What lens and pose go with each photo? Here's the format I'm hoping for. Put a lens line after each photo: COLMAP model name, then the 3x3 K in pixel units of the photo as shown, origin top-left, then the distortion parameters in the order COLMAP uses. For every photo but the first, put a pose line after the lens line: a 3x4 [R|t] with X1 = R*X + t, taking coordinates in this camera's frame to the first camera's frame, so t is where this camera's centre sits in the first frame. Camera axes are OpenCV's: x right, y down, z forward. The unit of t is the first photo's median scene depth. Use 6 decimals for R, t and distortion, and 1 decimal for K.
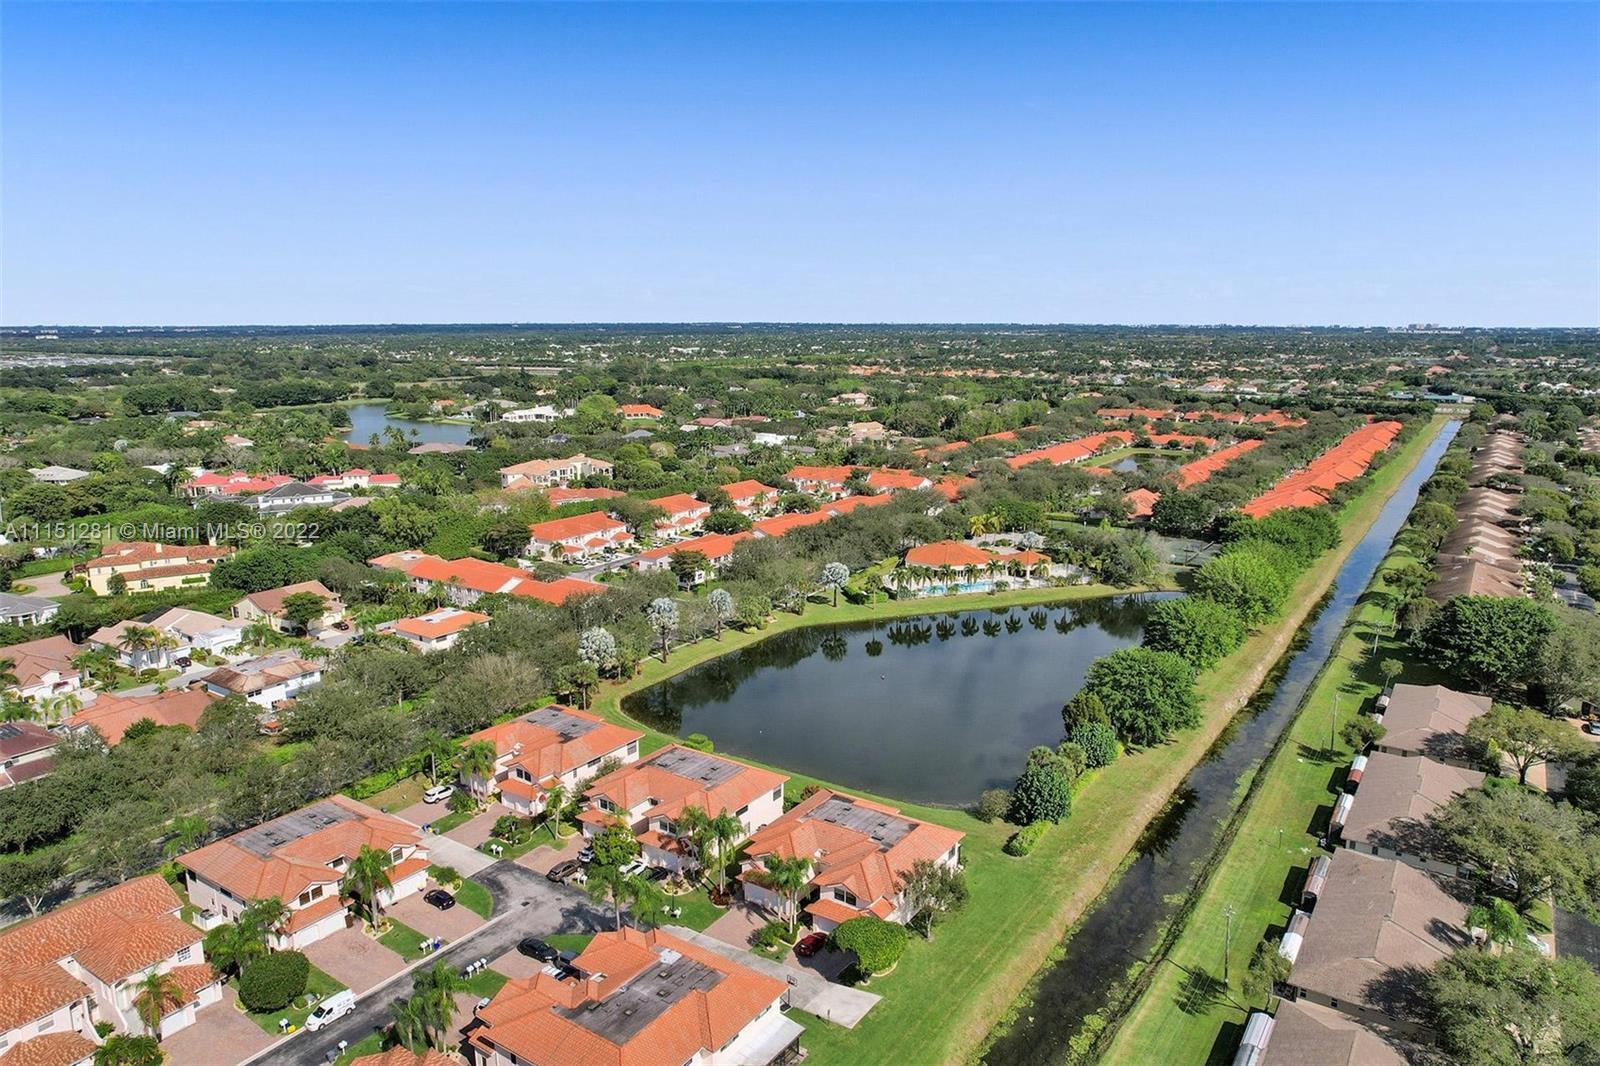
lens RADIAL K [[1063.9, 0, 799.4], [0, 1063.9, 525.2], [0, 0, 1]] dist [-0.060731, 0.051873]
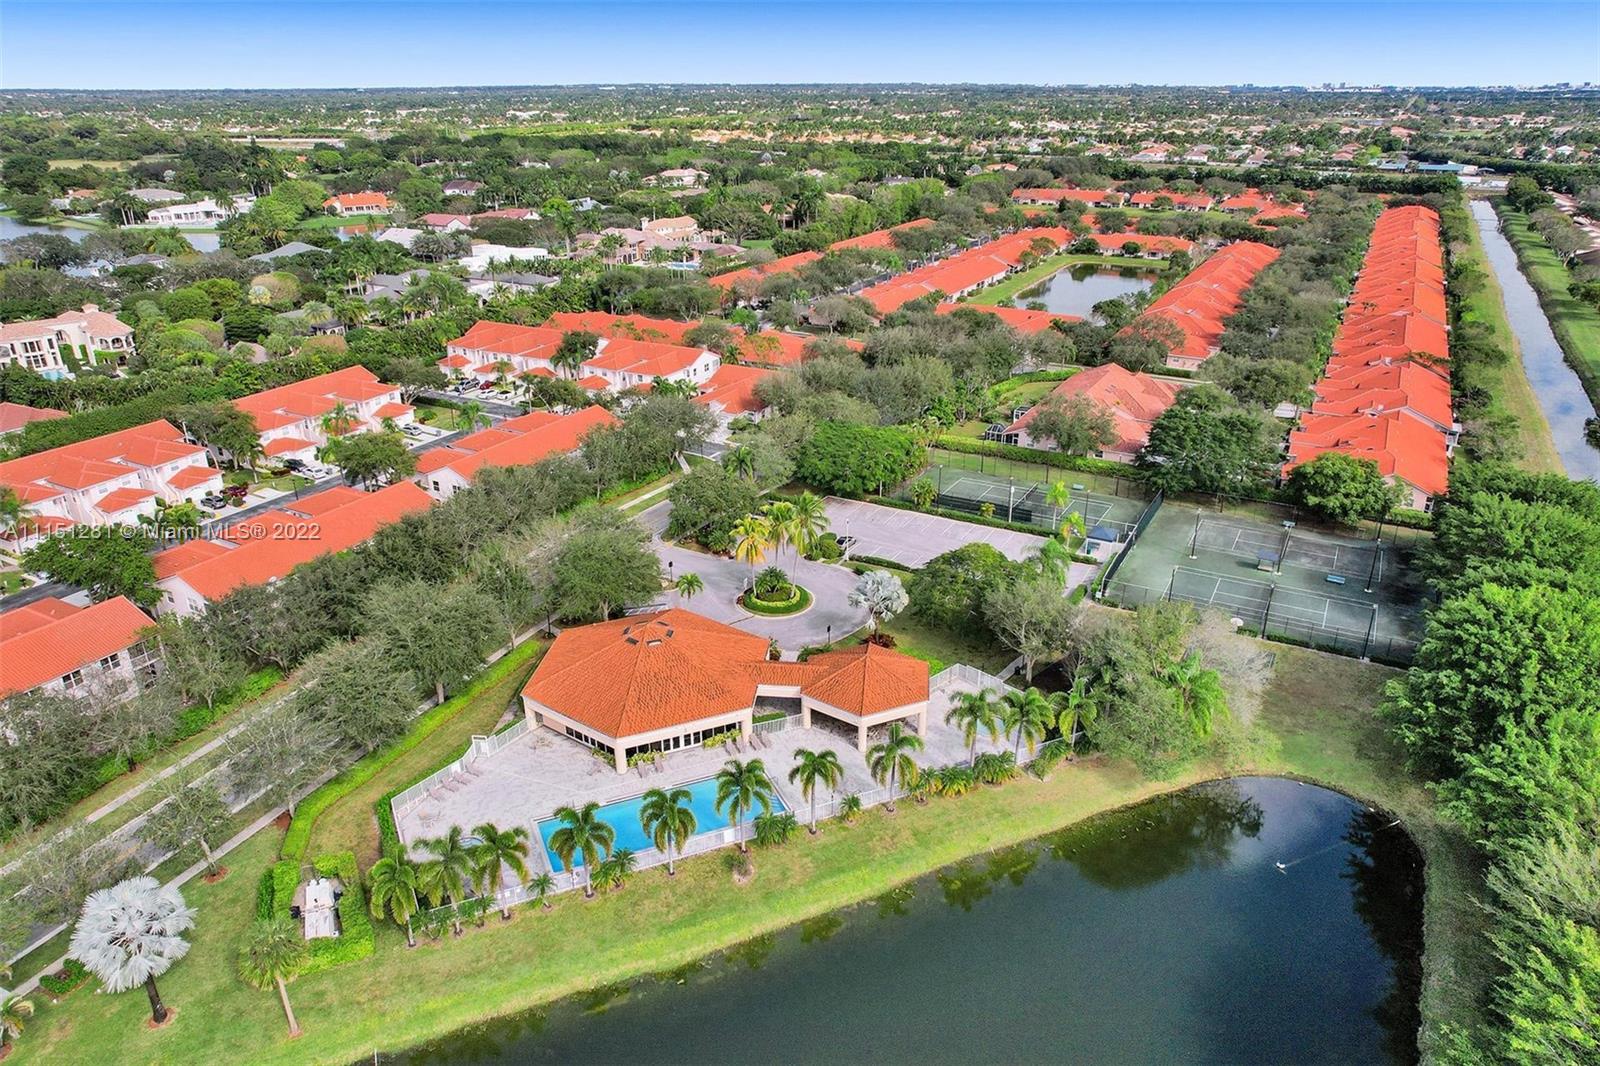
lens RADIAL K [[1063.9, 0, 799.6], [0, 1063.9, 535.4], [0, 0, 1]] dist [-0.060731, 0.051873]
pose [[0.995492, -0.039763, 0.086106, 0.051109], [0.020372, 0.976327, 0.215337, -0.029068], [-0.092630, -0.212613, 0.972736, 0.205672]]
